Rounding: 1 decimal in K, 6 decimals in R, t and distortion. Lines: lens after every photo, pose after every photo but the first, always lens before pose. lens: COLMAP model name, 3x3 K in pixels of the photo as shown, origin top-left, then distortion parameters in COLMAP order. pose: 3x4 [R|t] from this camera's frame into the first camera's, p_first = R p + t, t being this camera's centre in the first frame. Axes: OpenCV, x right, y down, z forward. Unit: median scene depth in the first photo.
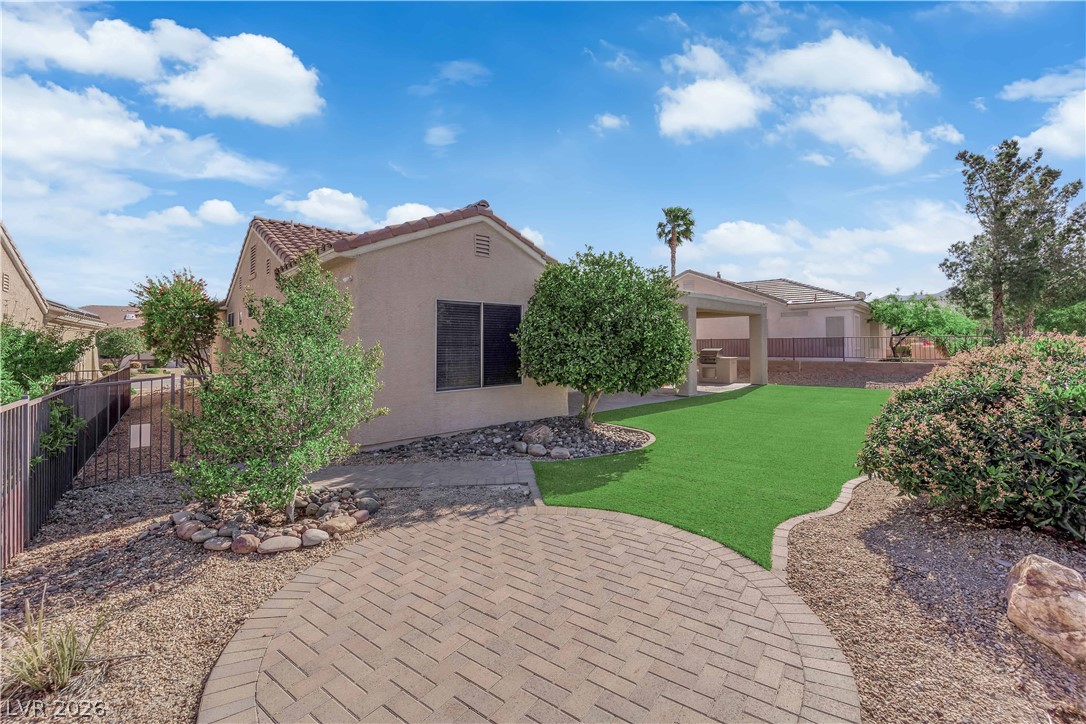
lens RADIAL K [[442.7, 0, 543.7], [0, 442.7, 351.8], [0, 0, 1]] dist [-0.010837, -0.000190]
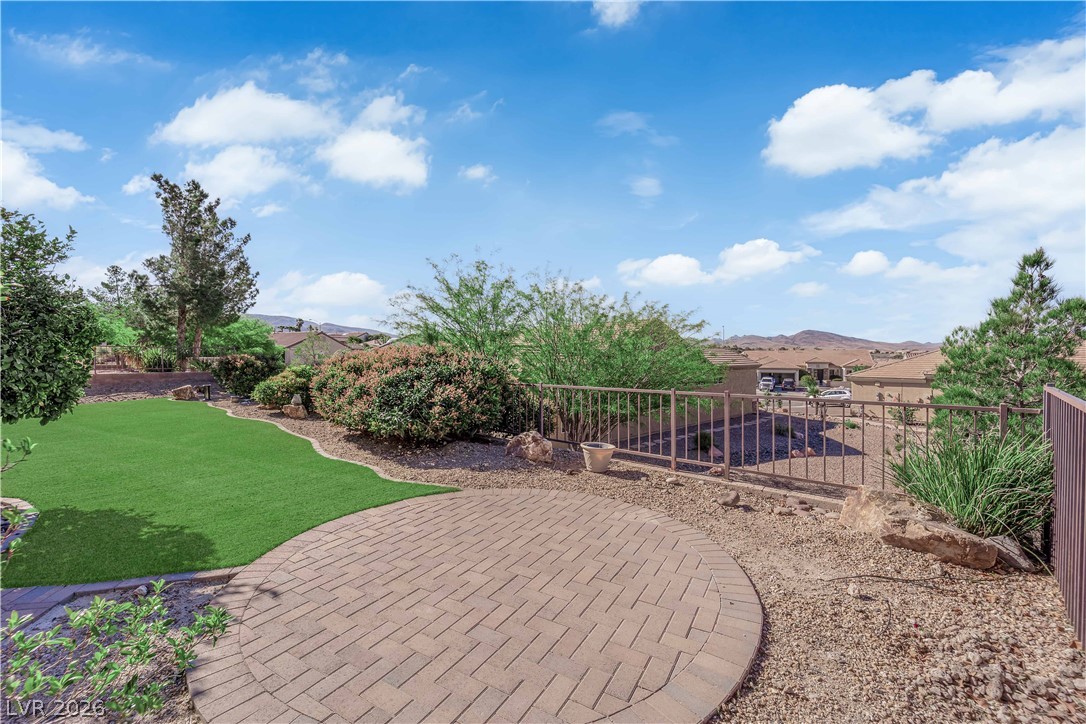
lens RADIAL K [[442.7, 0, 543.9], [0, 442.7, 367.0], [0, 0, 1]] dist [-0.010837, -0.000190]
pose [[-0.085786, -0.015884, 0.996187, -0.923455], [0.018374, 0.999678, 0.017522, 0.050622], [-0.996144, 0.019807, -0.085467, 0.779125]]
